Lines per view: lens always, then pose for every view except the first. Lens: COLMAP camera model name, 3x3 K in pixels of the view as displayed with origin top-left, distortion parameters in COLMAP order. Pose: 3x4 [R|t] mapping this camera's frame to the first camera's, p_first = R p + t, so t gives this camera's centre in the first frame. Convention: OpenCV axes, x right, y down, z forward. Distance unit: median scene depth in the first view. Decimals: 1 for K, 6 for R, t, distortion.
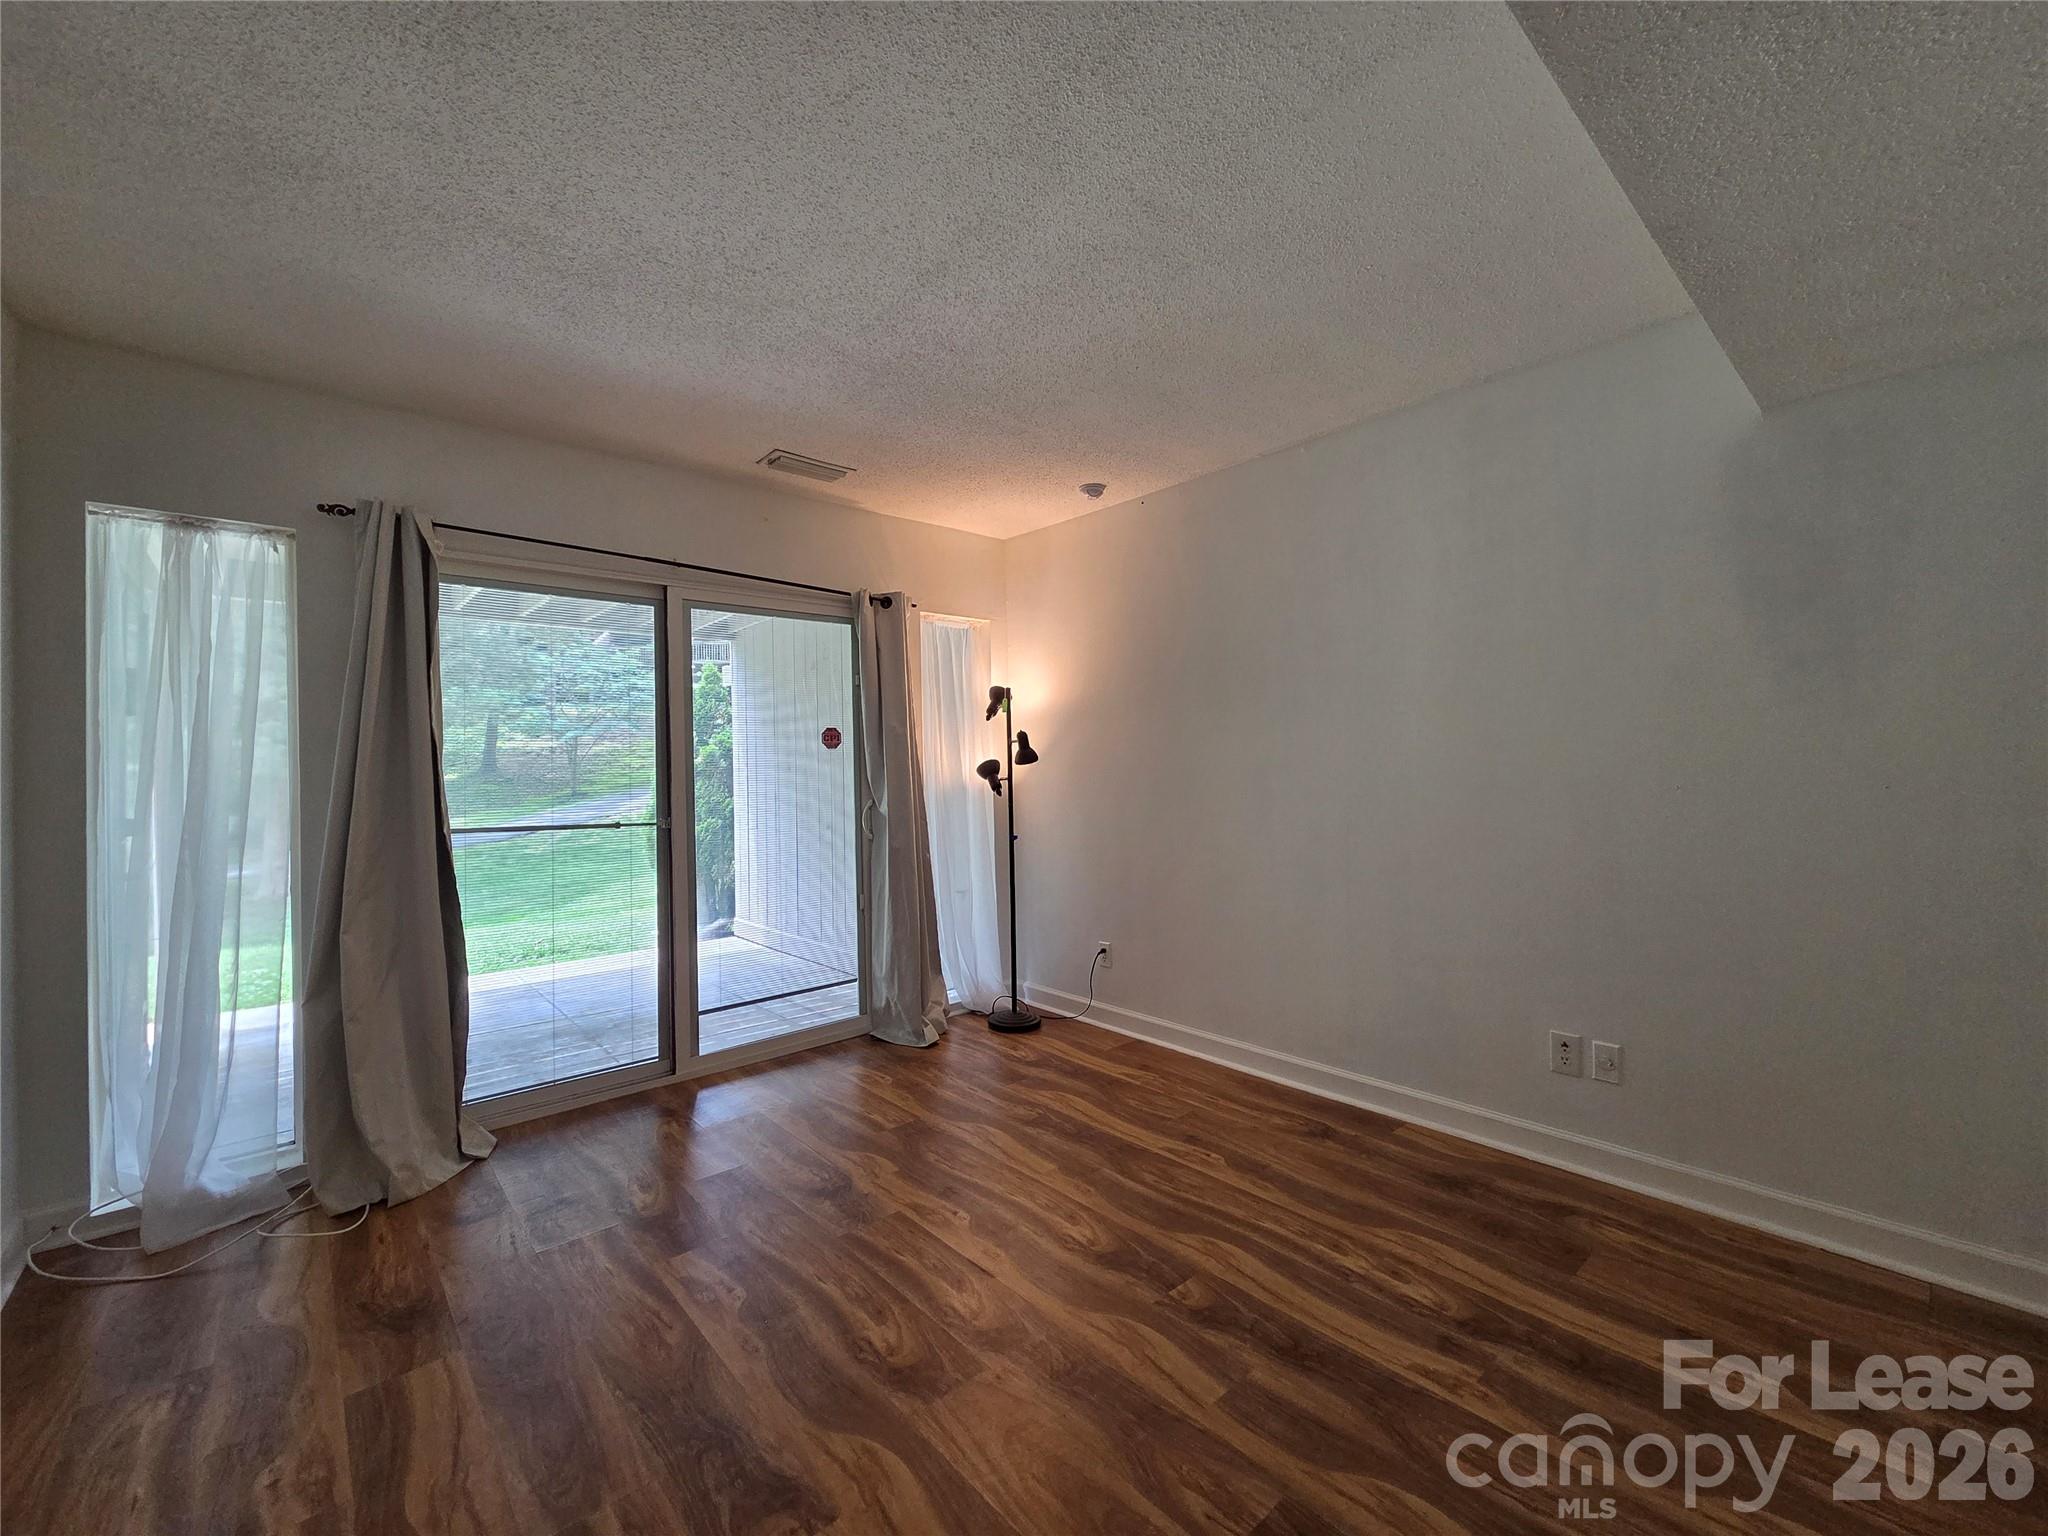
lens RADIAL K [[833.2, 0, 1033.6], [0, 833.2, 763.7], [0, 0, 1]] dist [0.001647, -0.000488]
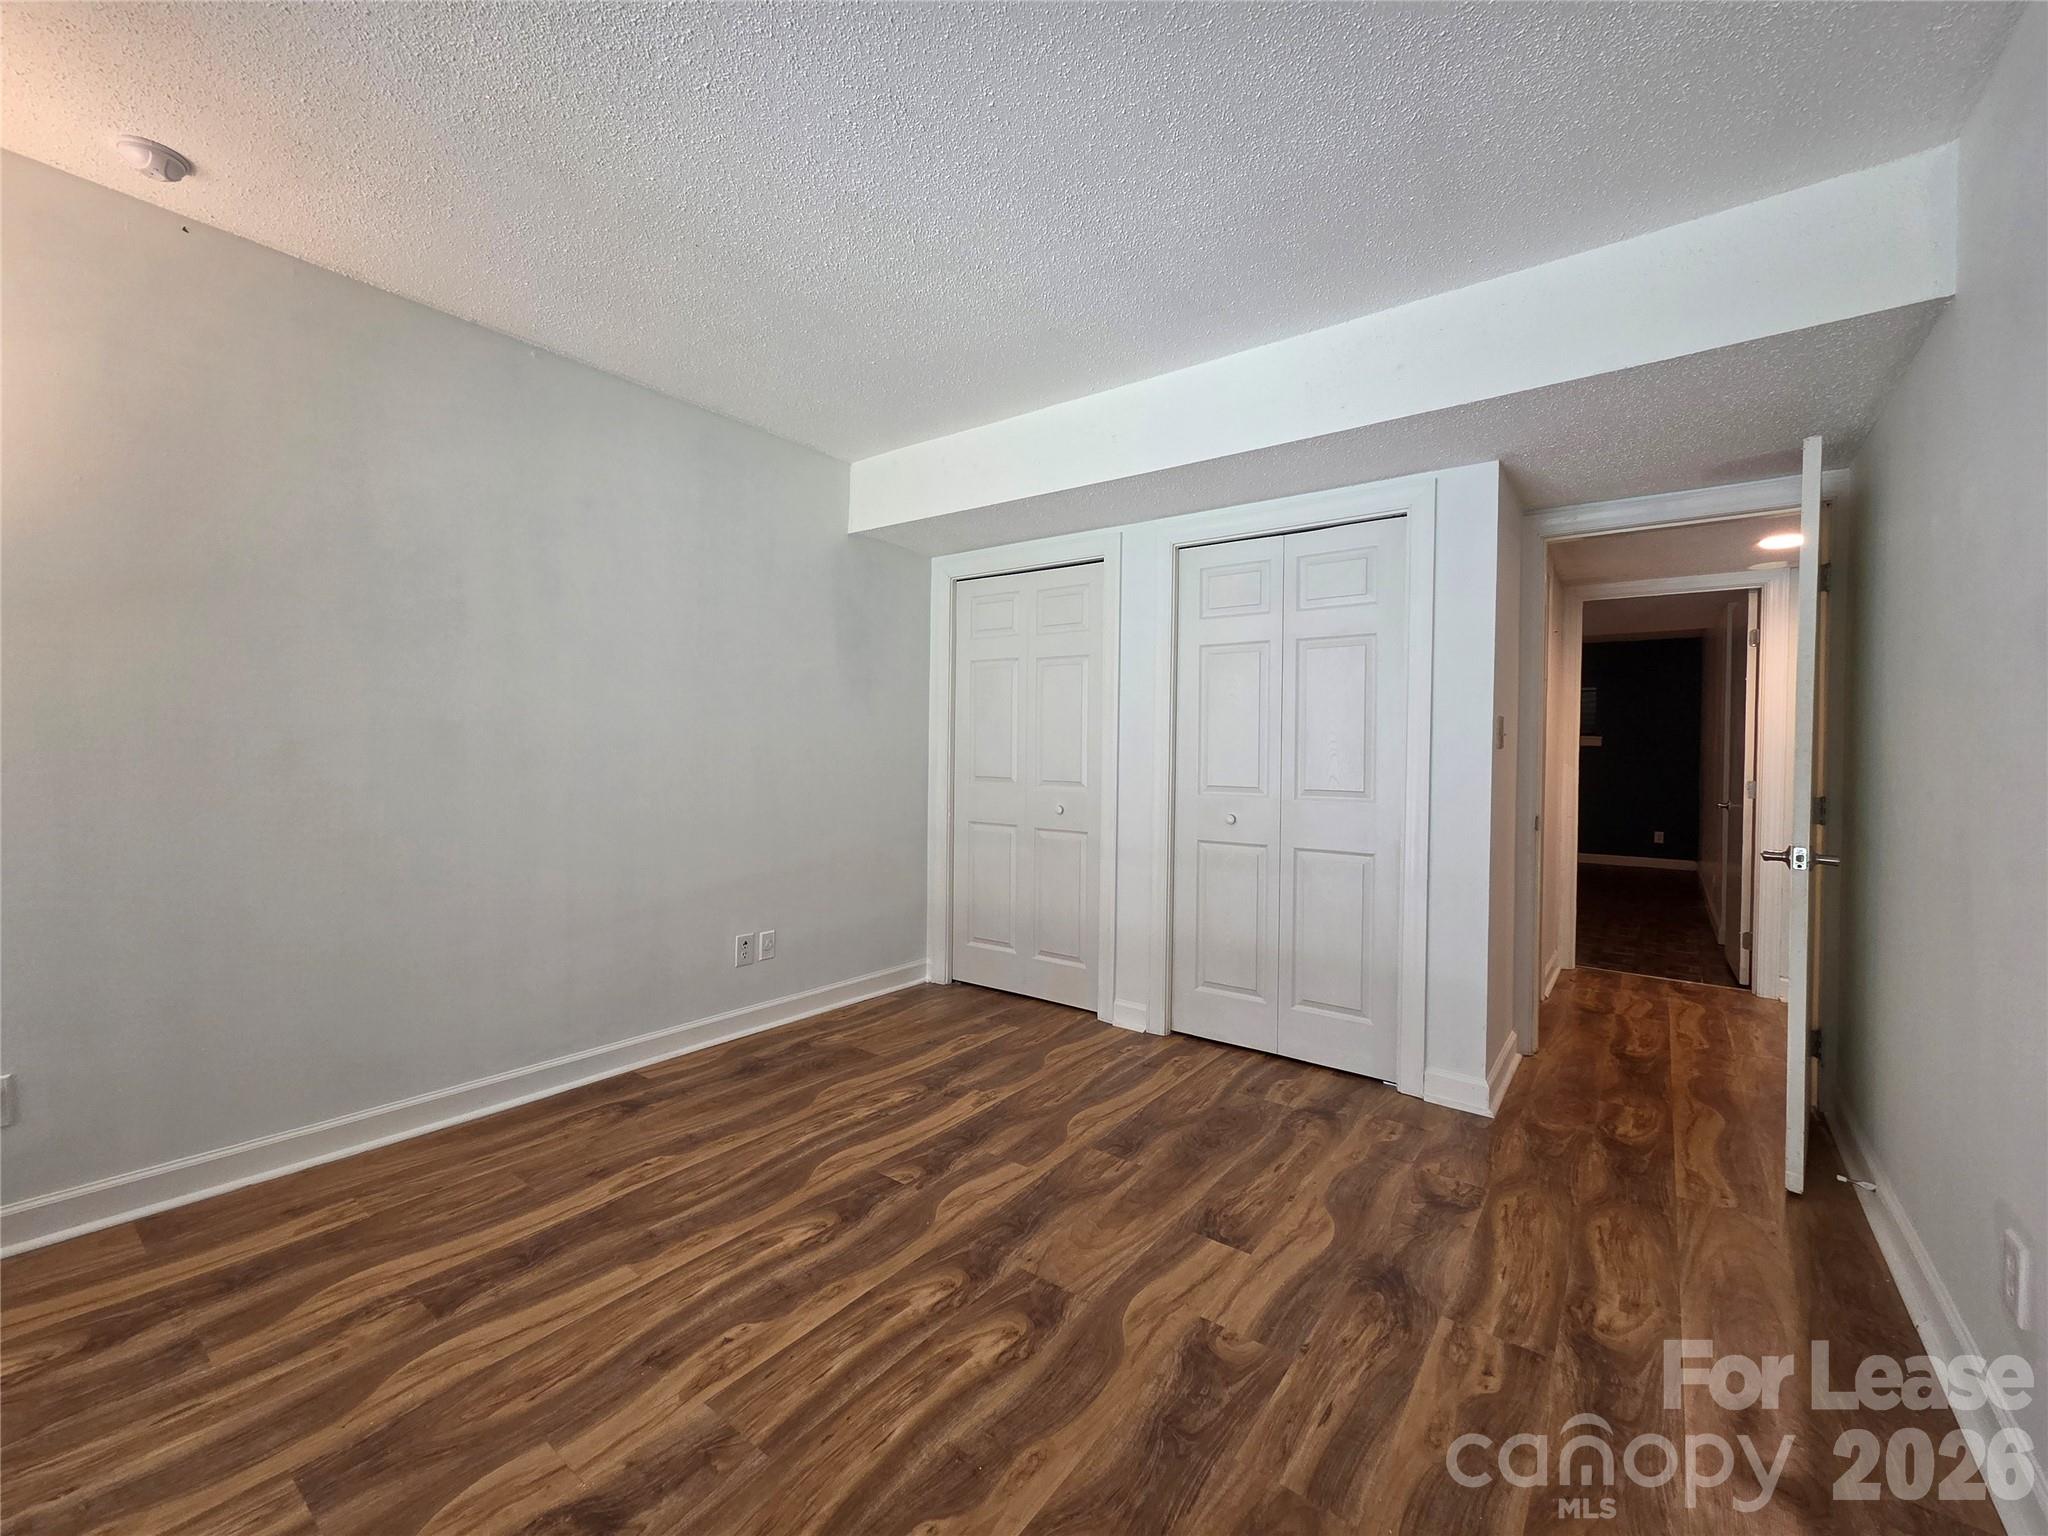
lens RADIAL K [[833.2, 0, 1036.9], [0, 833.2, 770.3], [0, 0, 1]] dist [0.001647, -0.000488]
pose [[-0.198559, -0.010296, 0.980035, -0.869549], [-0.016688, 0.999835, 0.007123, 0.050322], [-0.979947, -0.014940, -0.198698, 0.931236]]
